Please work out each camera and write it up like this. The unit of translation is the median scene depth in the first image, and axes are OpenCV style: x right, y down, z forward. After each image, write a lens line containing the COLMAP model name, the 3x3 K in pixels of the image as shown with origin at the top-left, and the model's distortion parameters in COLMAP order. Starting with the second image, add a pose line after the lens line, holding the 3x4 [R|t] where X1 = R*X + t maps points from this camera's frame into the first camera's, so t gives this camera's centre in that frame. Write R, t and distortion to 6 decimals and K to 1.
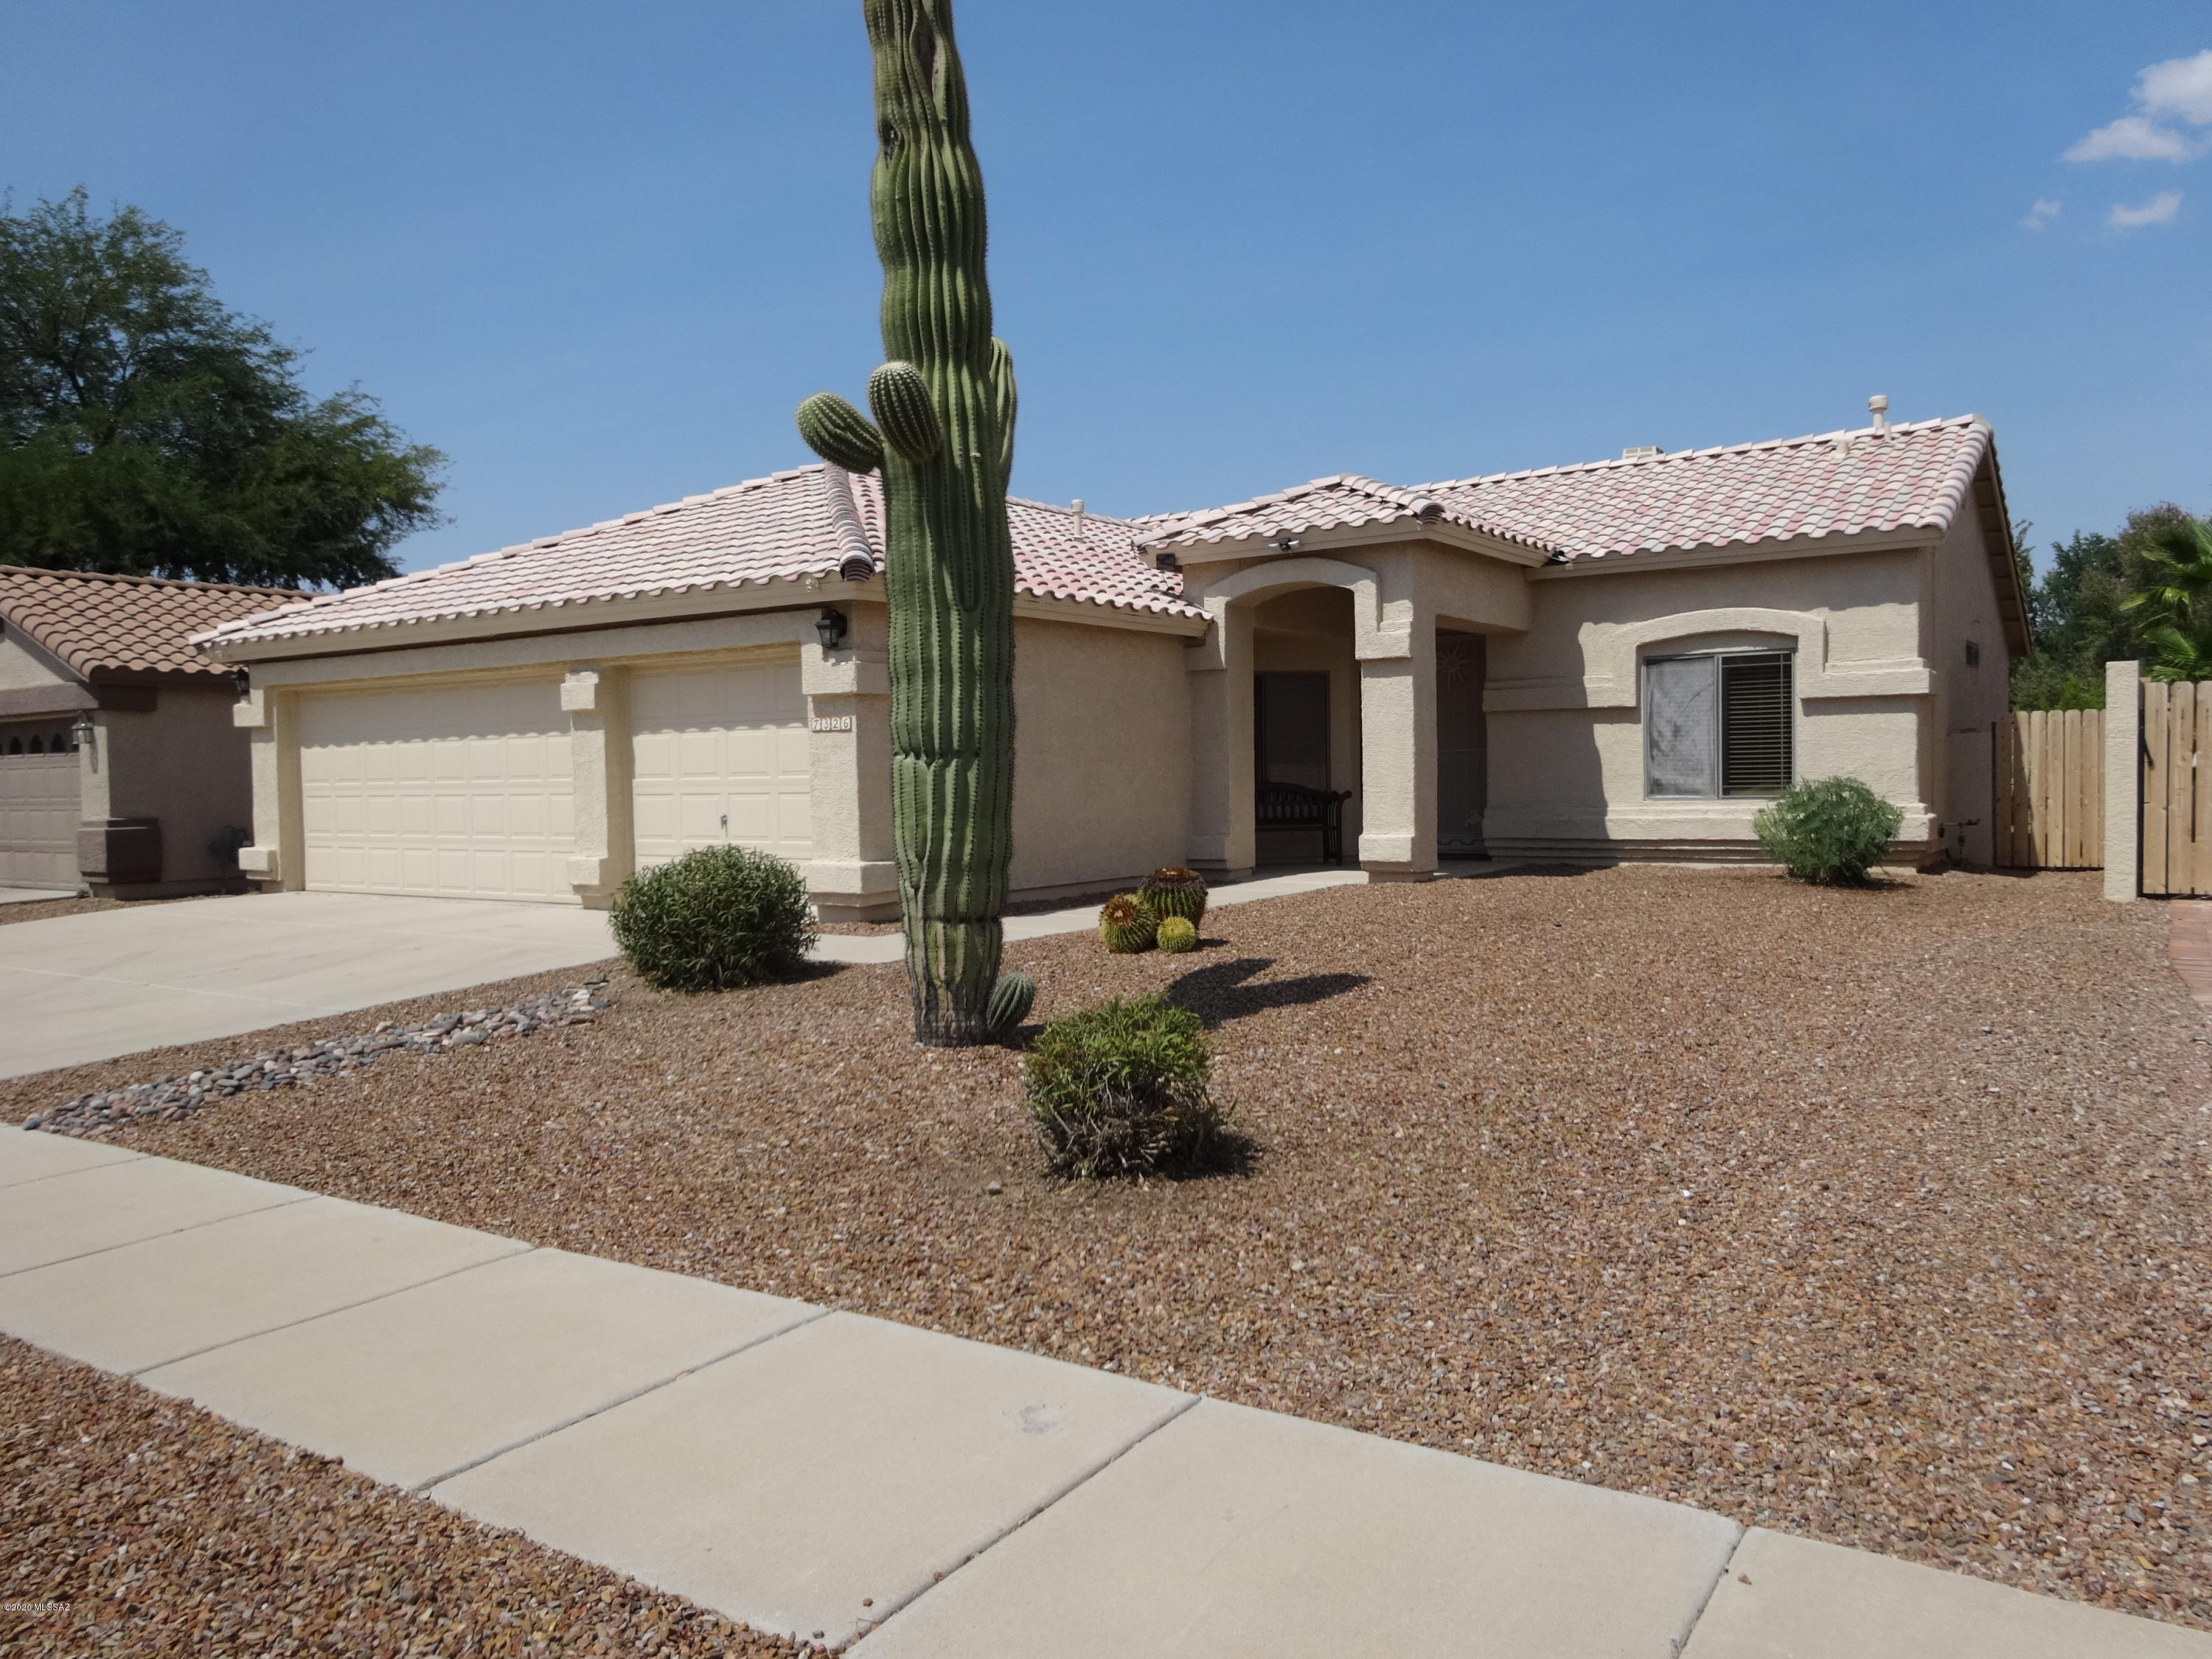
lens RADIAL K [[1636.3, 0, 1101.6], [0, 1636.3, 823.4], [0, 0, 1]] dist [-0.007852, 0.007819]
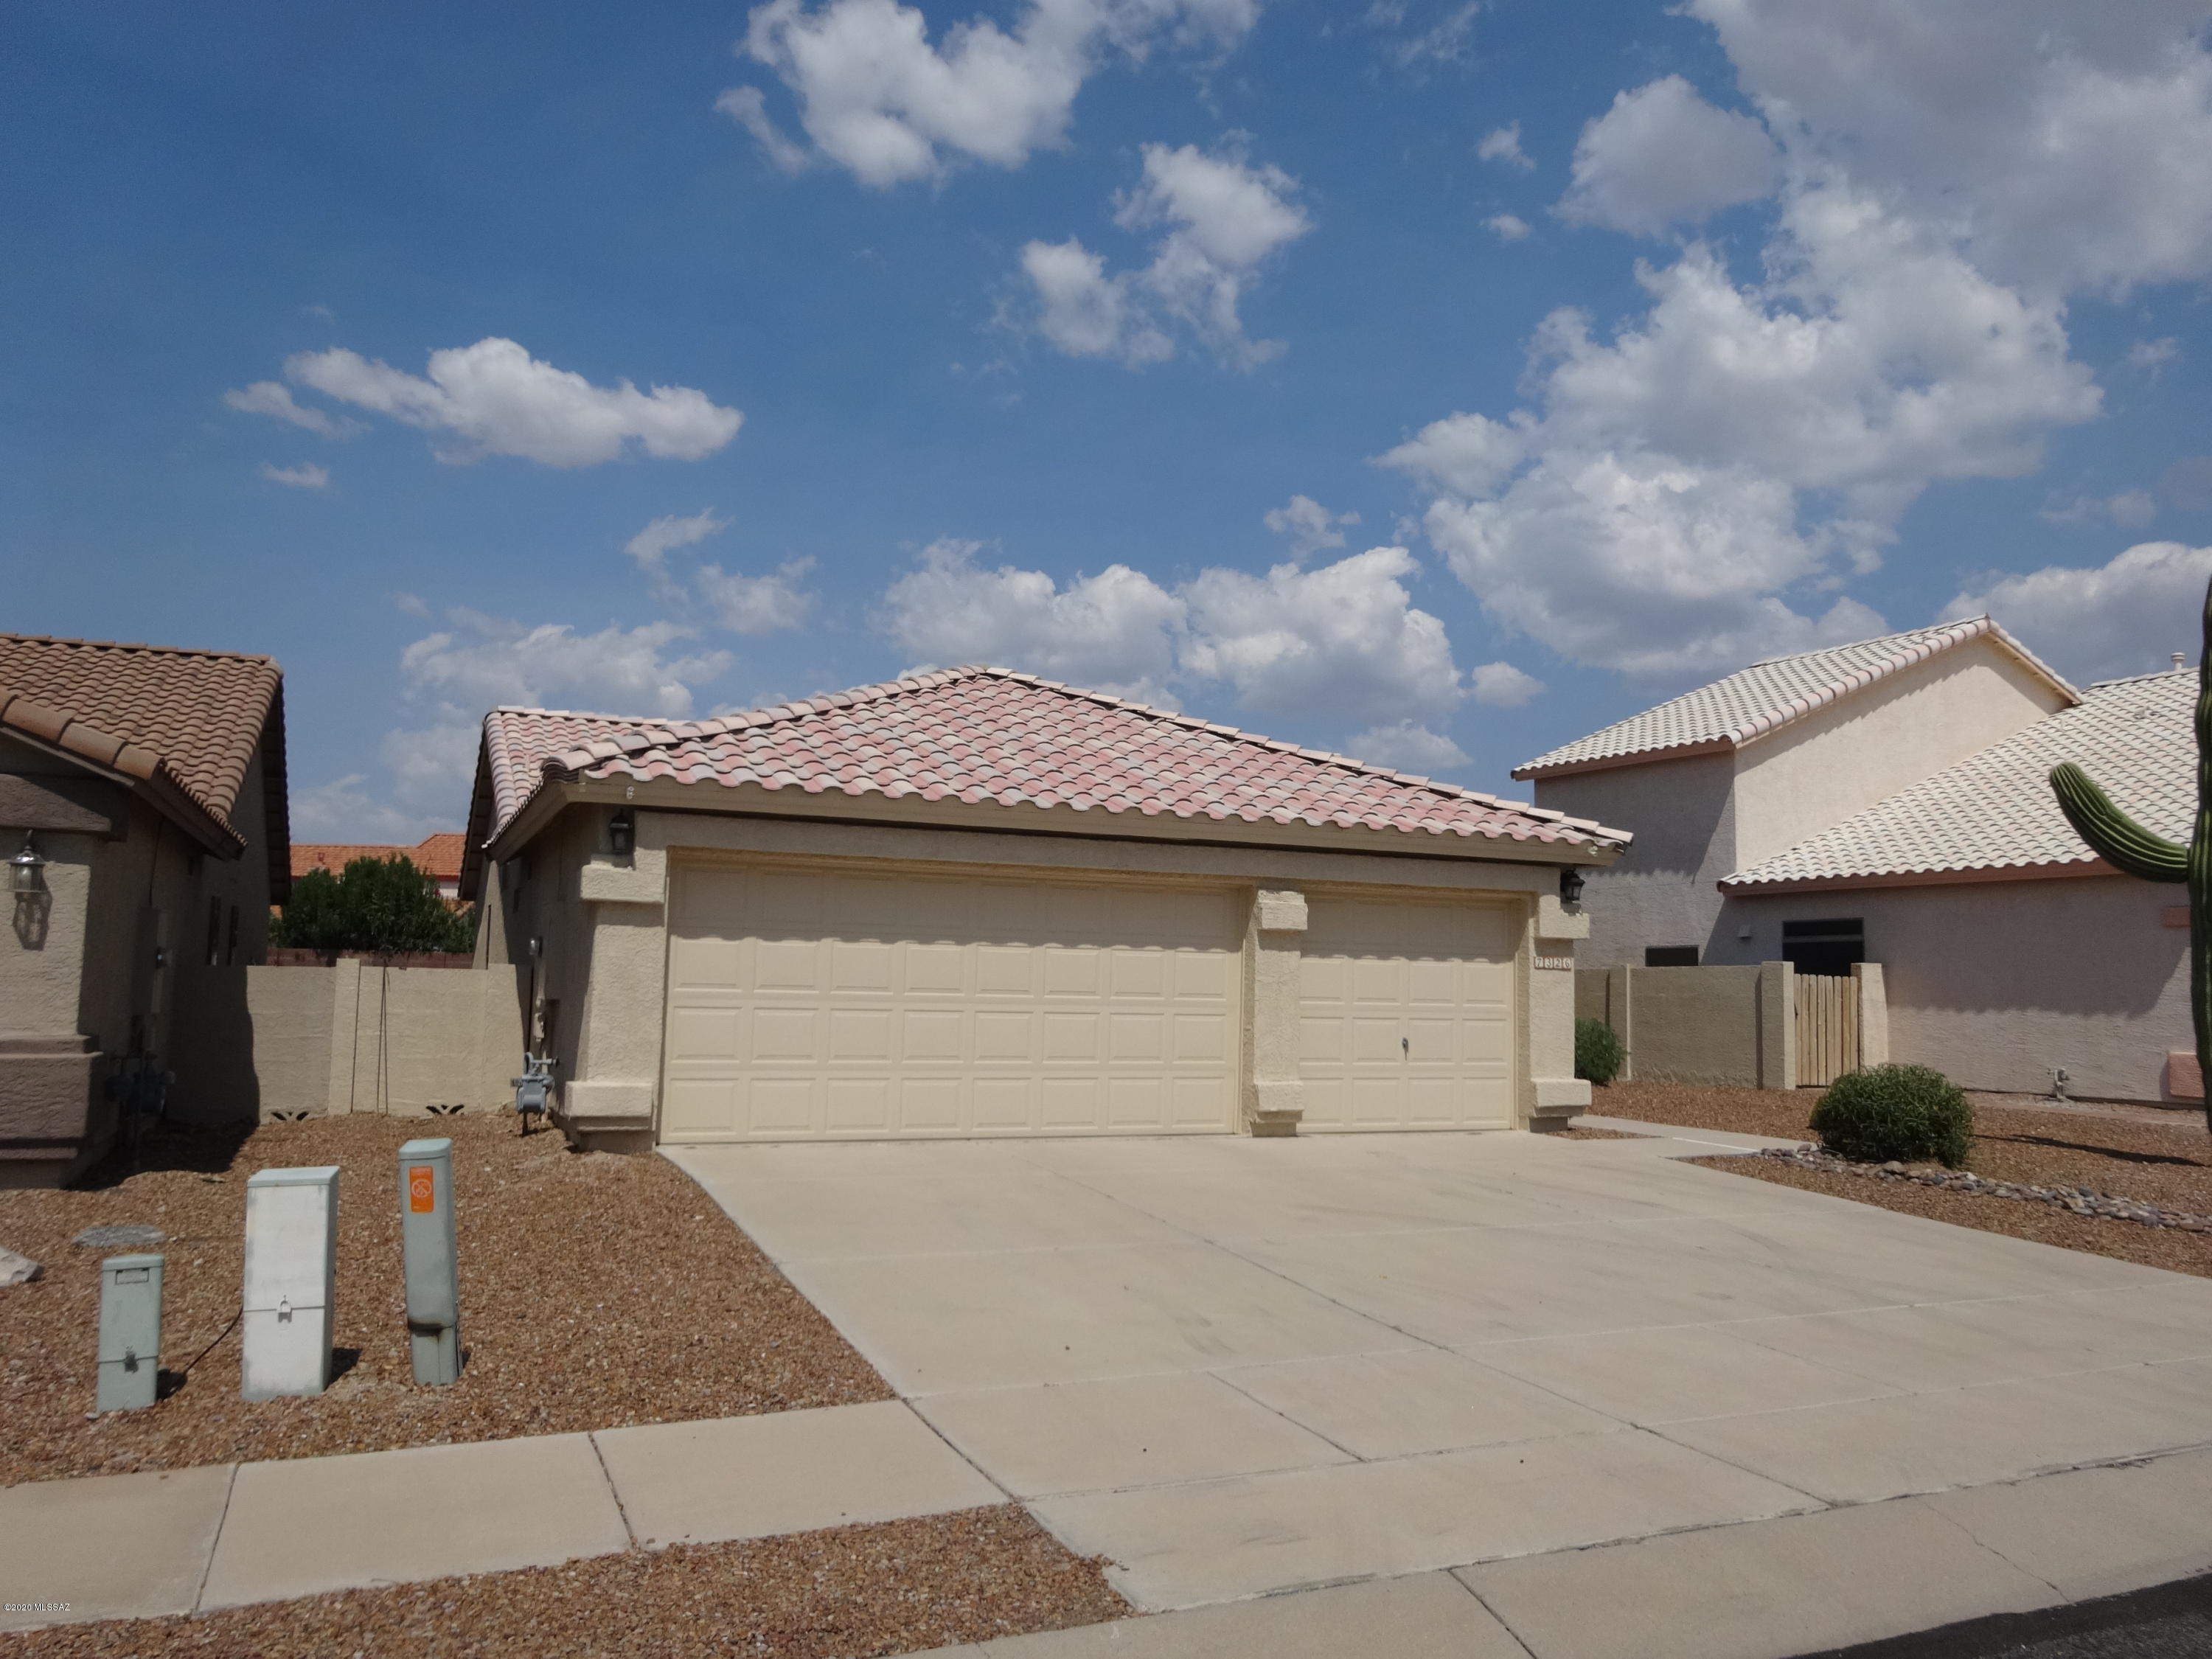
lens RADIAL K [[1636.3, 0, 1114.7], [0, 1636.3, 832.2], [0, 0, 1]] dist [-0.007852, 0.007819]
pose [[0.522640, 0.112662, 0.845077, -1.105247], [-0.000787, 0.991293, -0.131669, 0.001601], [-0.852553, 0.068150, 0.518178, 0.528046]]
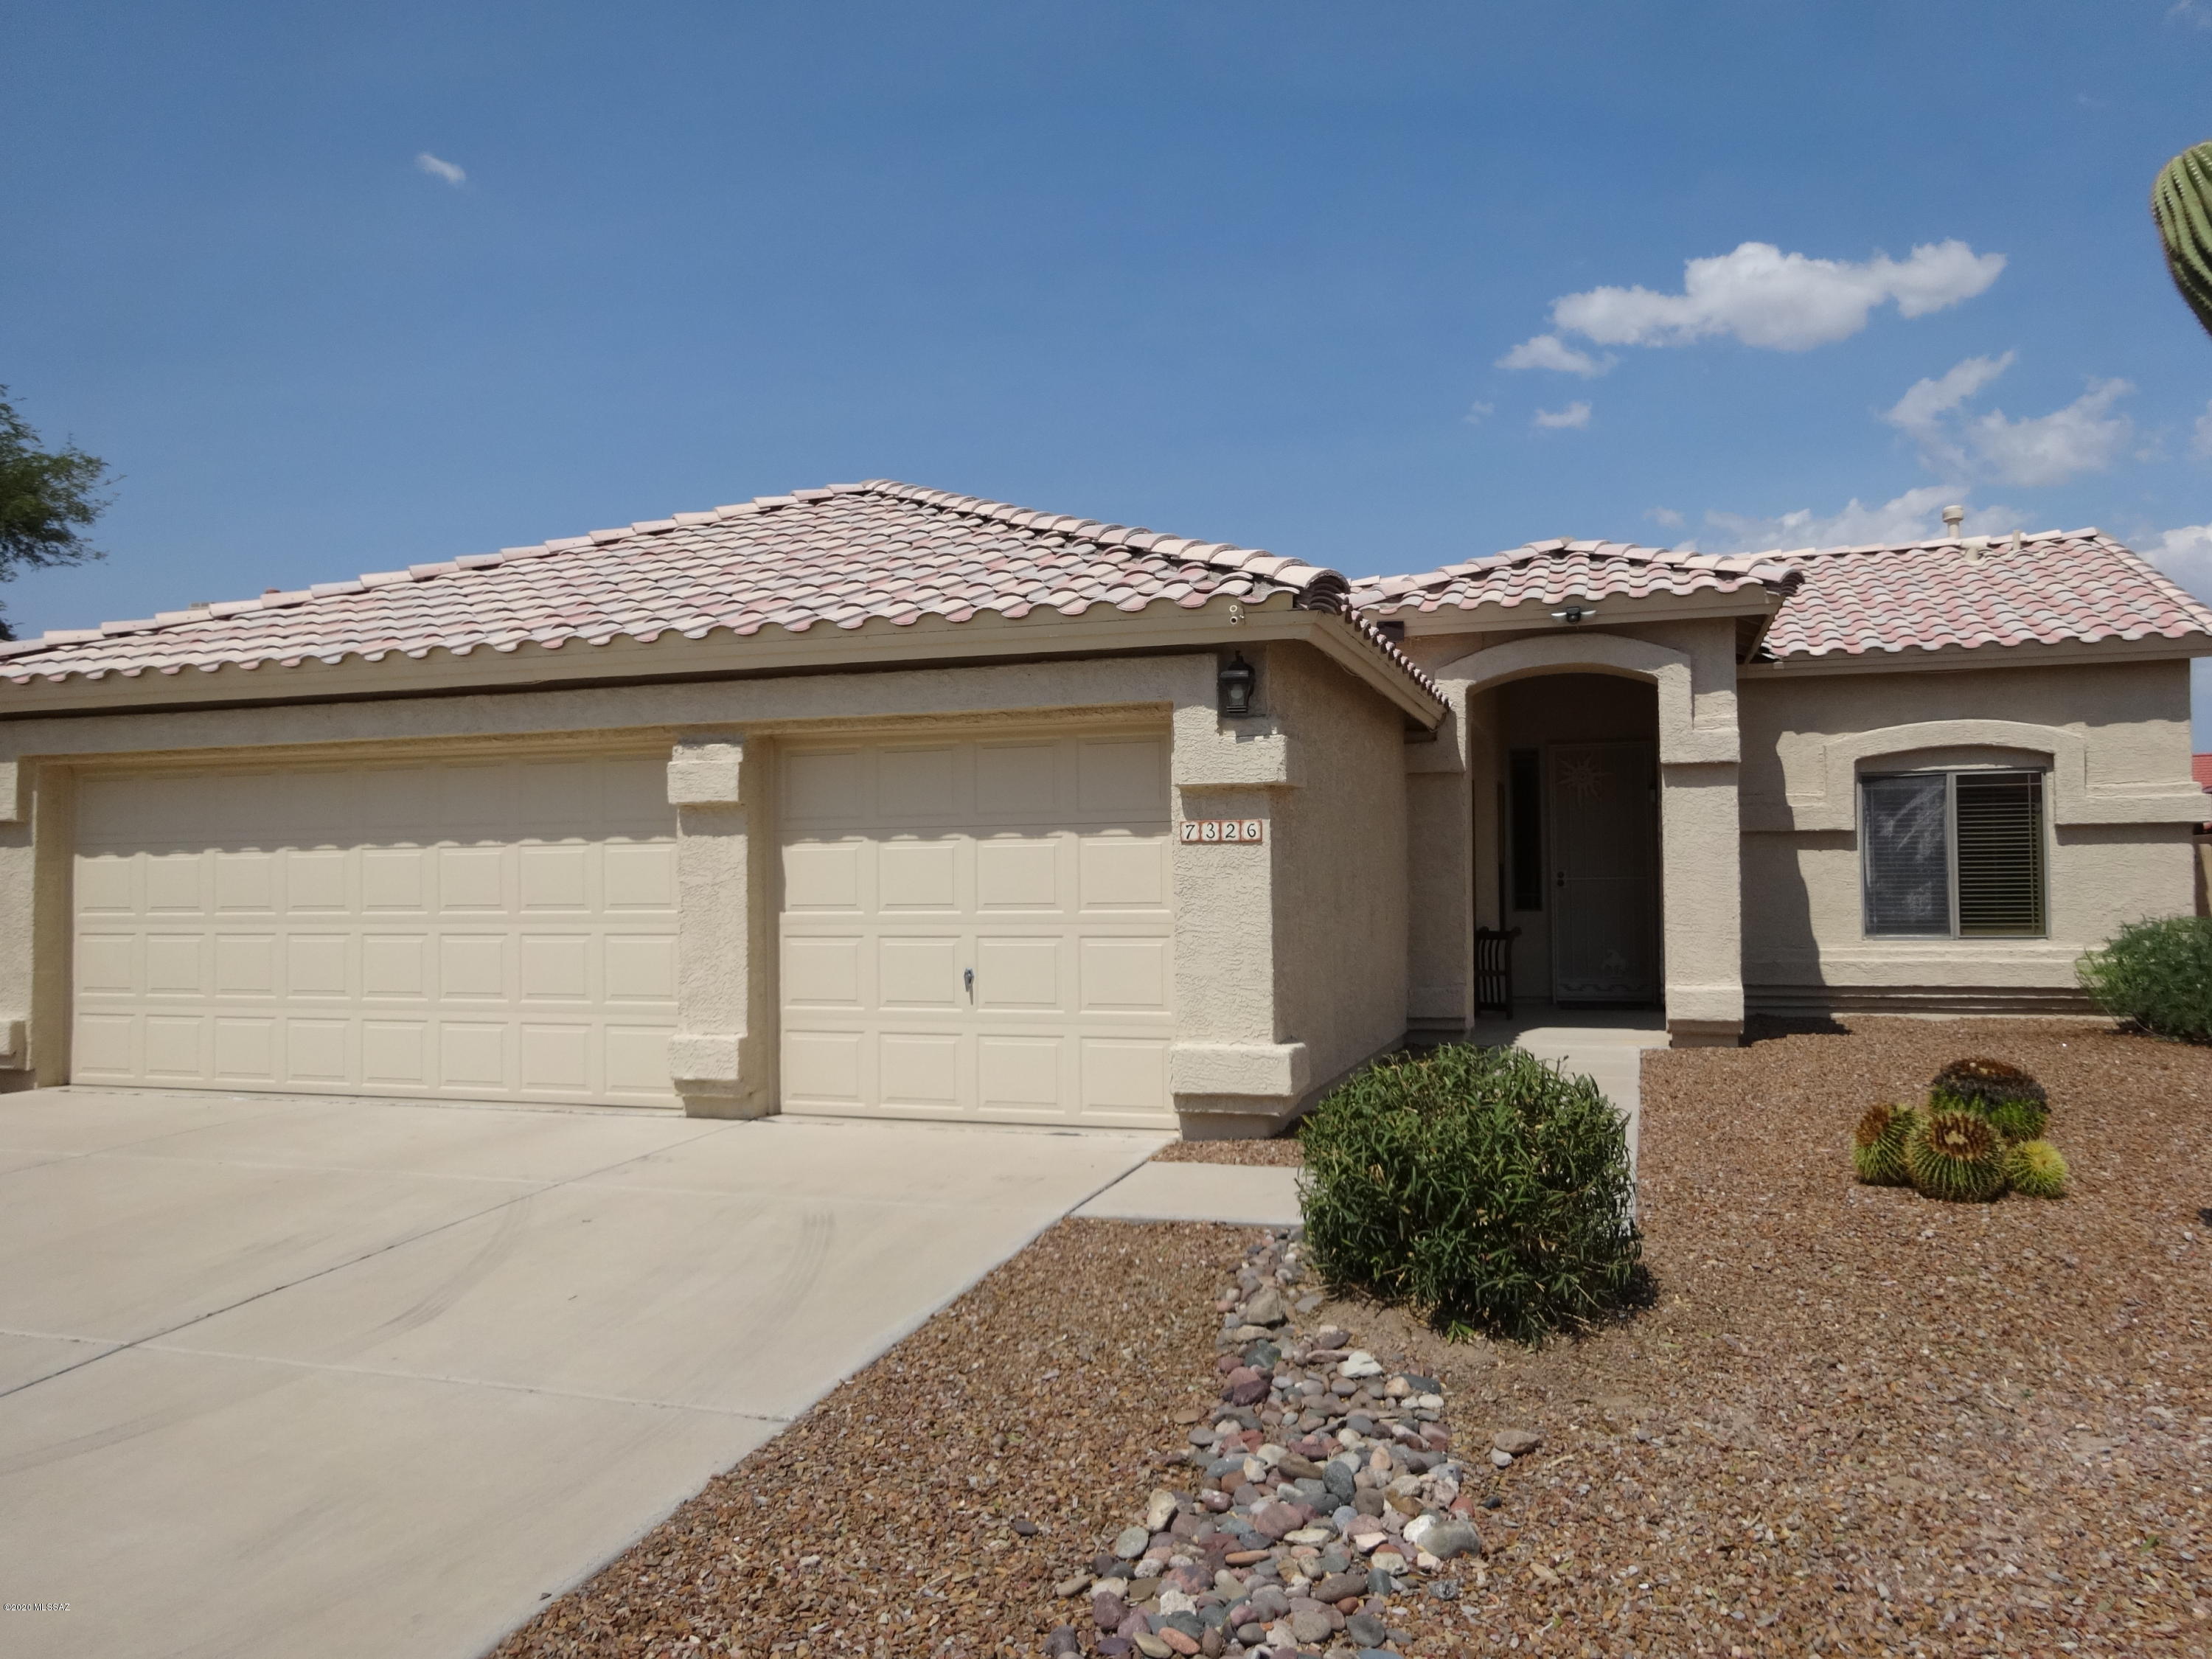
lens RADIAL K [[1636.3, 0, 1107.1], [0, 1636.3, 834.0], [0, 0, 1]] dist [-0.007852, 0.007819]
pose [[0.959817, 0.018153, 0.280041, -0.318464], [0.001162, 0.997640, -0.068652, -0.012427], [-0.280626, 0.066219, 0.957530, 0.319535]]
